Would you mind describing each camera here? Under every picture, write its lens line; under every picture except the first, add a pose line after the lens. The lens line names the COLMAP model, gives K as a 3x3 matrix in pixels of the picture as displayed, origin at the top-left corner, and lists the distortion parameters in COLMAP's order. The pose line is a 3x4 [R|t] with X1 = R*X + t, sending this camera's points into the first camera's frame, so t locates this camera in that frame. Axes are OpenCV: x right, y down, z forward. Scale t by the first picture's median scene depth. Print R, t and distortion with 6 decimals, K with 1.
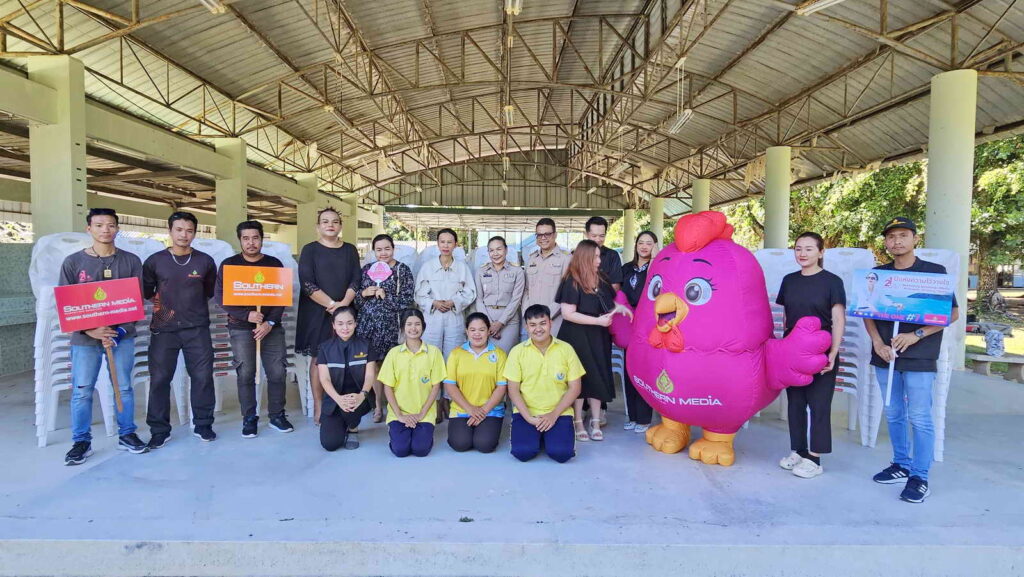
lens RADIAL K [[581.6, 0, 510.2], [0, 581.6, 288.3], [0, 0, 1]] dist [-0.001234, -0.001056]
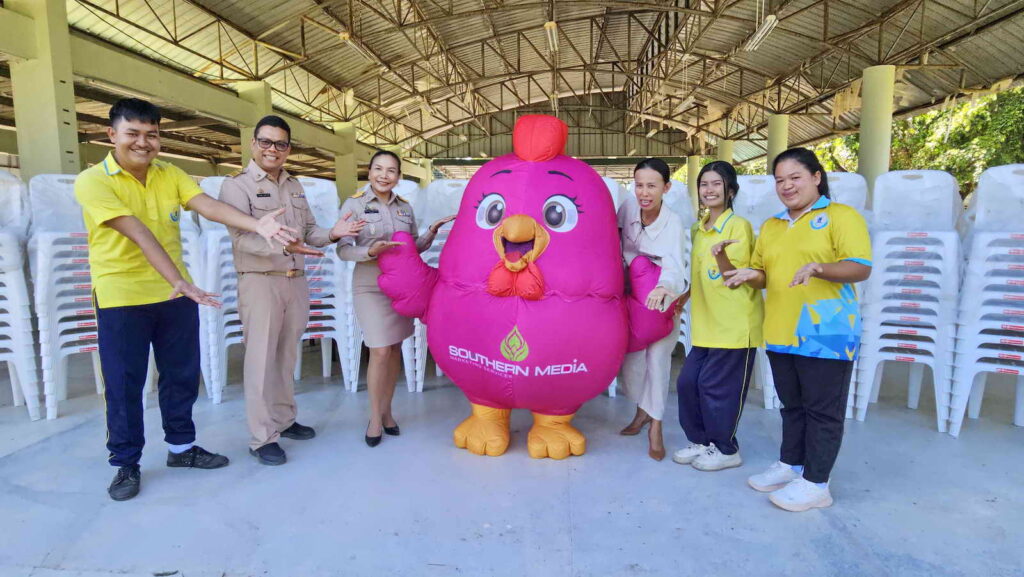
lens RADIAL K [[581.6, 0, 510.2], [0, 581.6, 288.3], [0, 0, 1]] dist [-0.001234, -0.001056]
pose [[0.994912, -0.004621, -0.100641, 0.017656], [0.011929, 0.997324, 0.072134, 0.007634], [0.100038, -0.072968, 0.992304, 0.099539]]
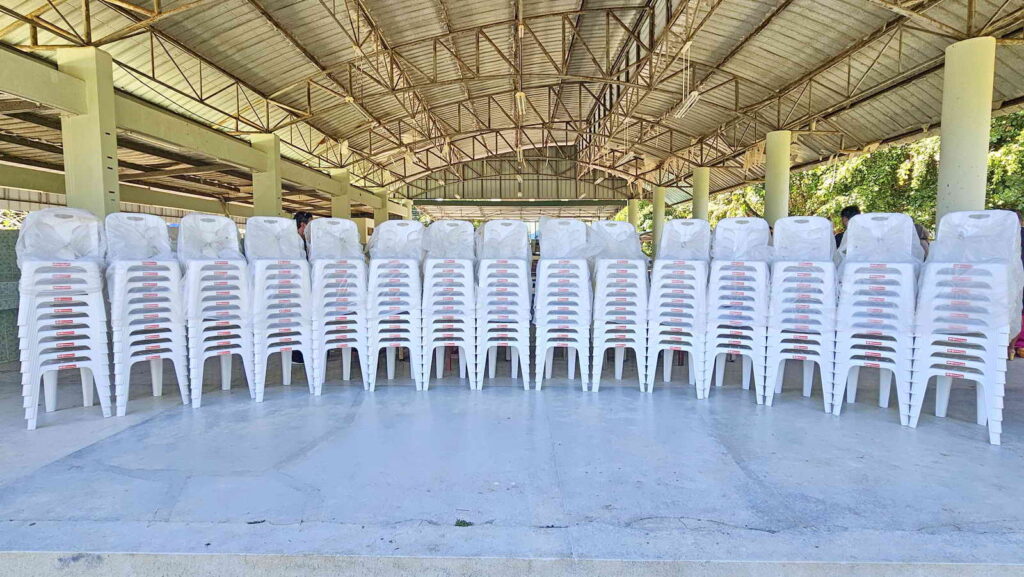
lens RADIAL K [[505.1, 0, 510.3], [0, 505.1, 289.0], [0, 0, 1]] dist [-0.001956, -0.000731]
pose [[0.999365, -0.010890, -0.033929, 0.005208], [0.011888, 0.999499, 0.029336, 0.008453], [0.033592, -0.029720, 0.998994, 0.067101]]
